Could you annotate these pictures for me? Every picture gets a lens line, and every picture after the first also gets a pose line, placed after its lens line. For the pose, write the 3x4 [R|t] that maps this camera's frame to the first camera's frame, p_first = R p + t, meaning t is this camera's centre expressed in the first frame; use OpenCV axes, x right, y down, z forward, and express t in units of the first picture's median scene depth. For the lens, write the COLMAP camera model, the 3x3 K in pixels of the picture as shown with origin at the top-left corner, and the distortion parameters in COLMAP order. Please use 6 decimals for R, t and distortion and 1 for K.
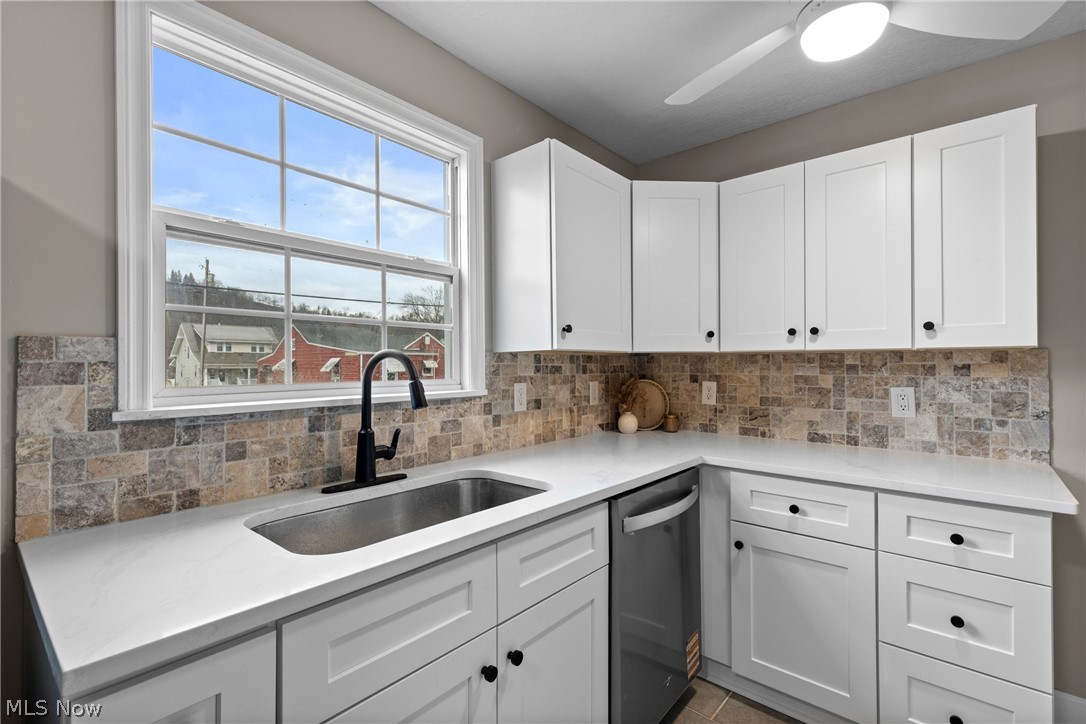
lens RADIAL K [[491.2, 0, 540.7], [0, 491.2, 361.7], [0, 0, 1]] dist [0.005691, -0.000245]
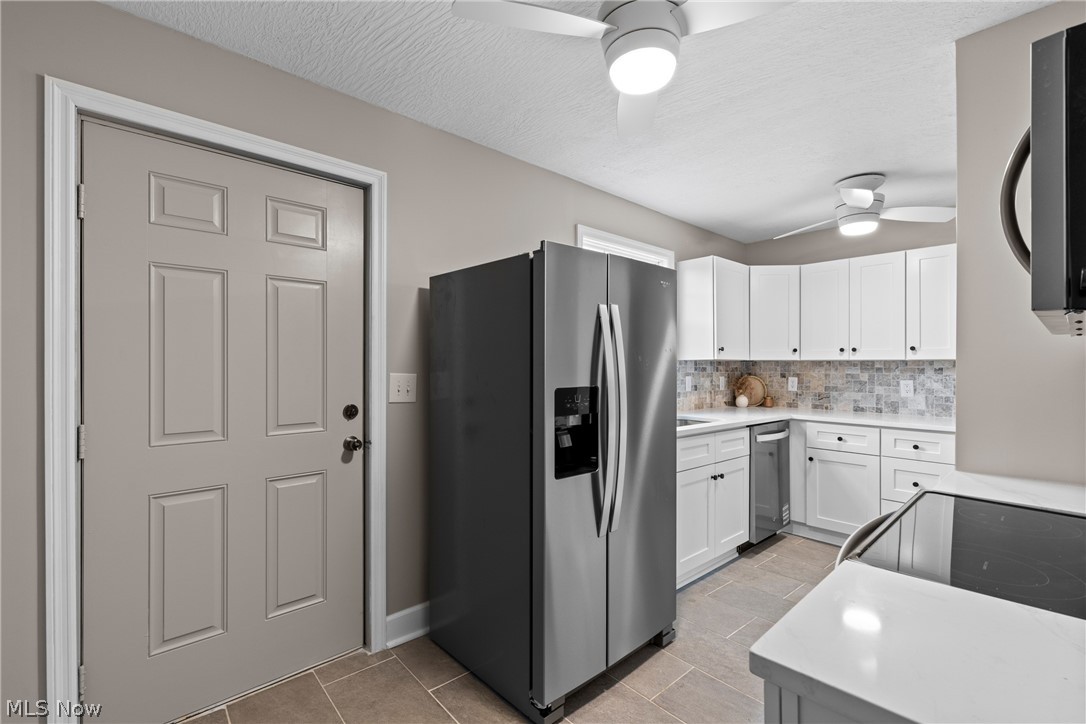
lens RADIAL K [[491.2, 0, 540.4], [0, 491.2, 363.6], [0, 0, 1]] dist [0.005691, -0.000245]
pose [[0.992340, 0.005676, -0.123409, -0.388314], [-0.005482, 0.999983, 0.001913, -0.005856], [0.123417, -0.001221, 0.992354, -0.981712]]
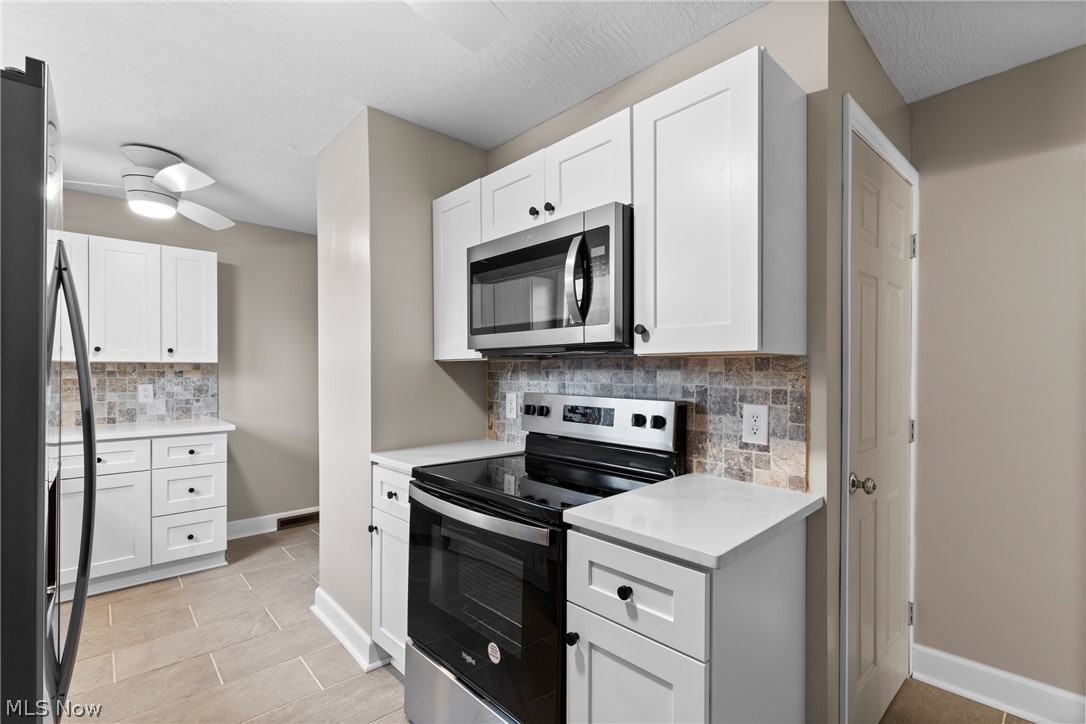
lens RADIAL K [[491.2, 0, 541.3], [0, 491.2, 370.7], [0, 0, 1]] dist [0.005691, -0.000245]
pose [[0.110601, 0.000004, 0.993865, -0.792054], [-0.004671, 0.999989, 0.000516, -0.002019], [-0.993854, -0.004700, 0.110599, -0.529744]]
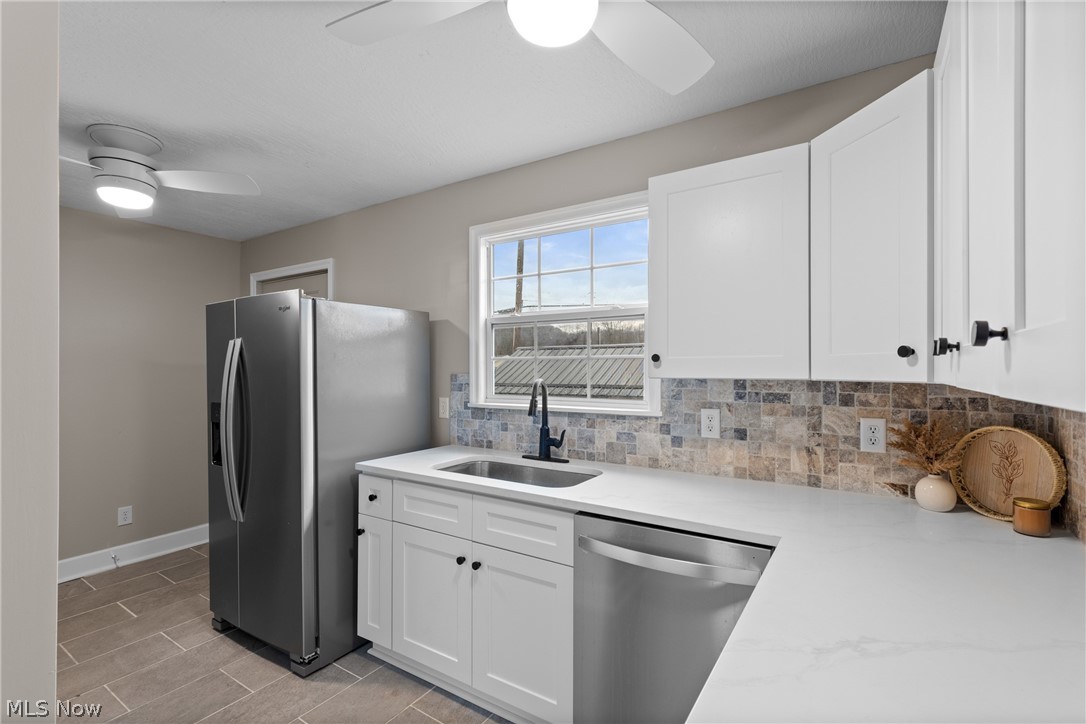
lens RADIAL K [[491.2, 0, 542.4], [0, 491.2, 365.1], [0, 0, 1]] dist [0.005691, -0.000245]
pose [[0.136198, -0.002180, -0.990679, 0.920885], [0.007296, 0.999973, -0.001197, -0.047618], [0.990655, -0.007065, 0.136210, 0.555008]]
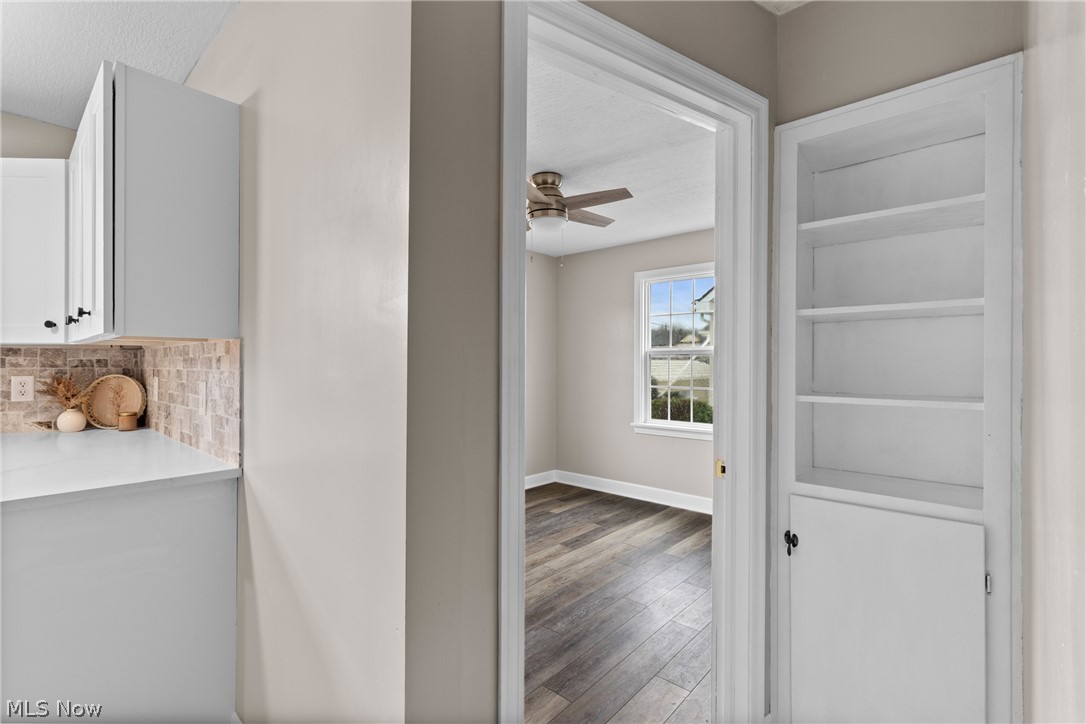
lens RADIAL K [[491.2, 0, 536.1], [0, 491.2, 363.9], [0, 0, 1]] dist [0.005691, -0.000245]
pose [[0.999646, 0.007205, -0.025604, 1.387093], [-0.006989, 0.999939, 0.008497, 0.003054], [0.025664, -0.008315, 0.999636, 0.109726]]
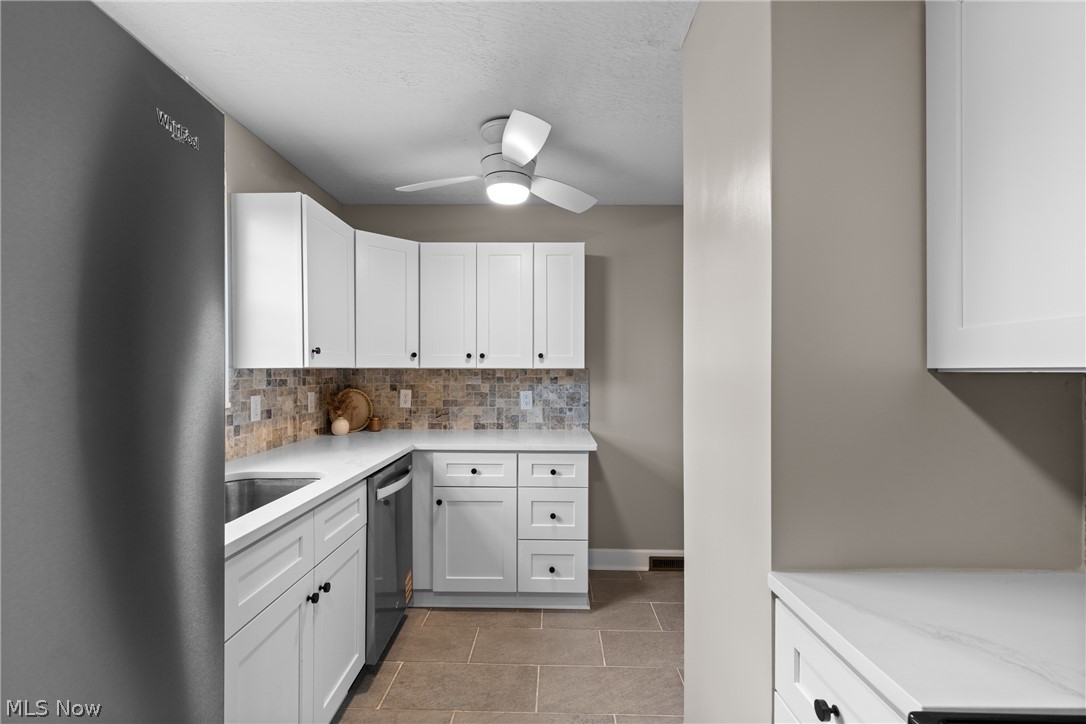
lens RADIAL K [[491.2, 0, 544.1], [0, 491.2, 369.6], [0, 0, 1]] dist [0.005691, -0.000245]
pose [[0.761799, 0.003658, 0.647804, -0.275735], [-0.006708, 0.999975, 0.002243, -0.023160], [-0.647779, -0.006054, 0.761804, -0.277899]]
